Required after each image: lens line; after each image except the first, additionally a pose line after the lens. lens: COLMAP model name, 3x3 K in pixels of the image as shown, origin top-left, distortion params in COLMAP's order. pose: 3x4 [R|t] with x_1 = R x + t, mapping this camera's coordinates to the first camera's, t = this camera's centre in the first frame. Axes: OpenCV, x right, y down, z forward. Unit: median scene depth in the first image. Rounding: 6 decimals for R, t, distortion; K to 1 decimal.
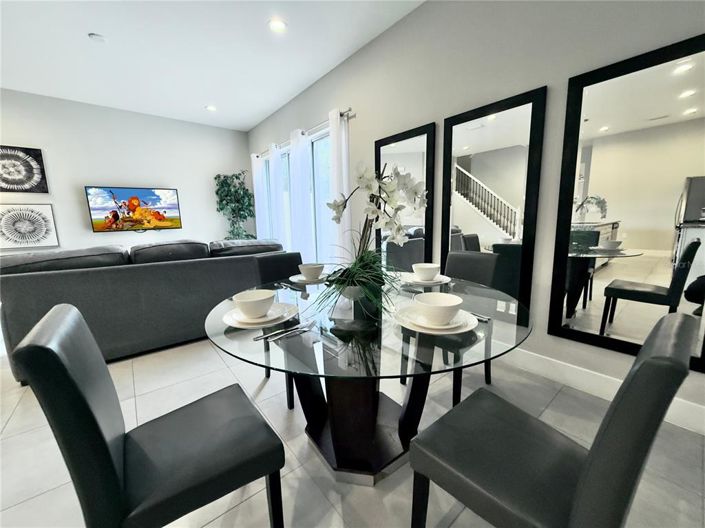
lens RADIAL K [[281.2, 0, 351.9], [0, 281.2, 260.3], [0, 0, 1]] dist [-0.000038, 0.000341]
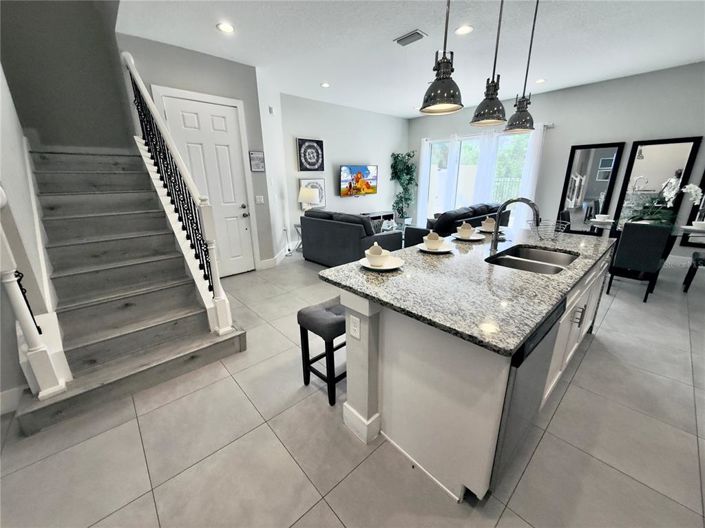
lens RADIAL K [[281.2, 0, 353.0], [0, 281.2, 263.8], [0, 0, 1]] dist [-0.000038, 0.000341]
pose [[0.997656, -0.020061, 0.065418, -0.951996], [0.009851, 0.988207, 0.152806, 0.020995], [-0.067712, -0.151803, 0.986089, -0.519789]]
